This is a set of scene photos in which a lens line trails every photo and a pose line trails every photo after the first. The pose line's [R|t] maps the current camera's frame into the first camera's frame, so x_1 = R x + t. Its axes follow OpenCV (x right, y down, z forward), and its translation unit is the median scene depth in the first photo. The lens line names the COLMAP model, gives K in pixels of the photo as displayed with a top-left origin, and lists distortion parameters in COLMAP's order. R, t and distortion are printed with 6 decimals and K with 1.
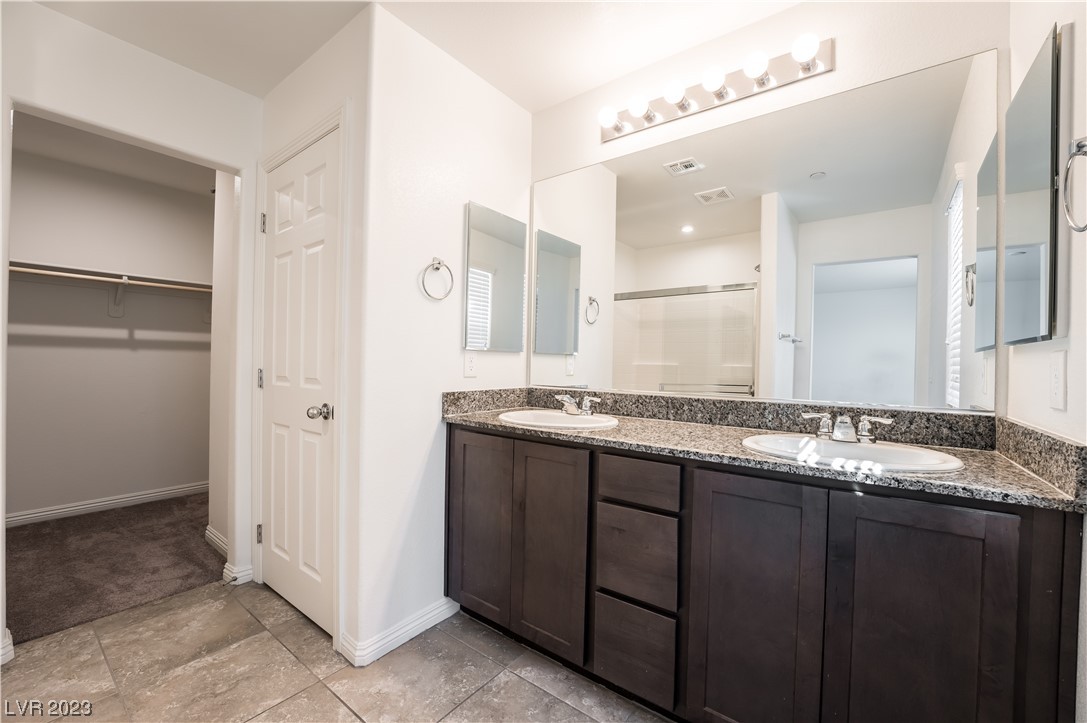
lens RADIAL K [[439.0, 0, 543.7], [0, 439.0, 361.2], [0, 0, 1]] dist [-0.021403, -0.000253]
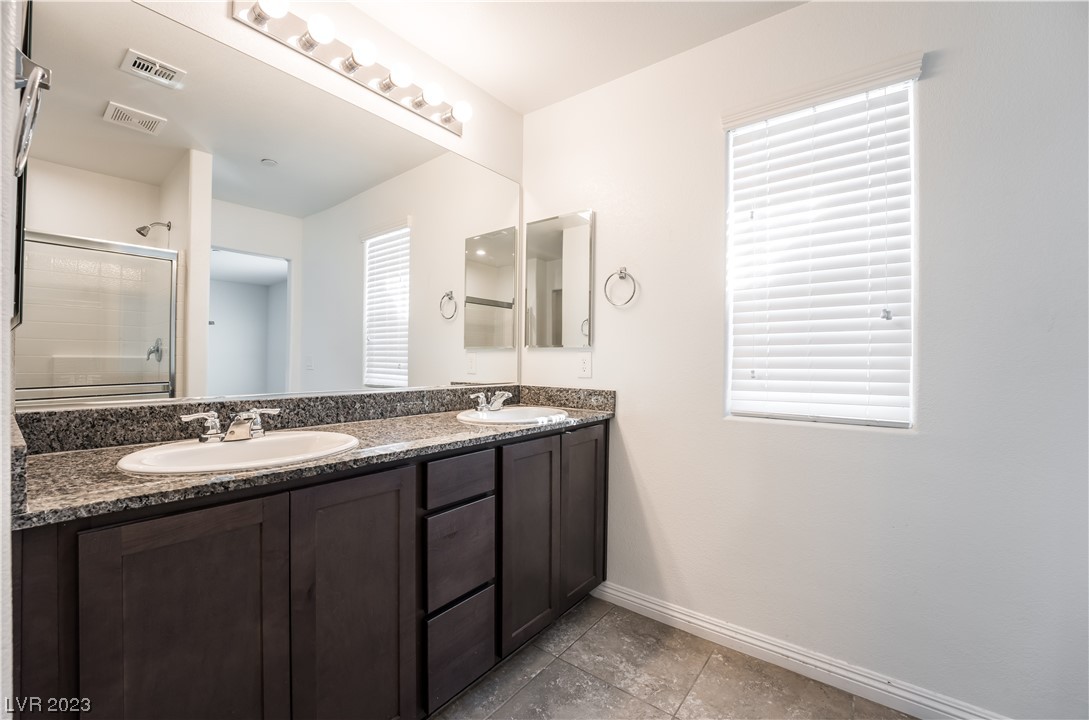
lens RADIAL K [[439.8, 0, 546.4], [0, 439.8, 361.3], [0, 0, 1]] dist [-0.021403, -0.000253]
pose [[0.025316, -0.020506, 0.999469, -0.612198], [-0.010121, 0.999733, 0.020768, -0.009512], [-0.999628, -0.010641, 0.025102, 0.622599]]
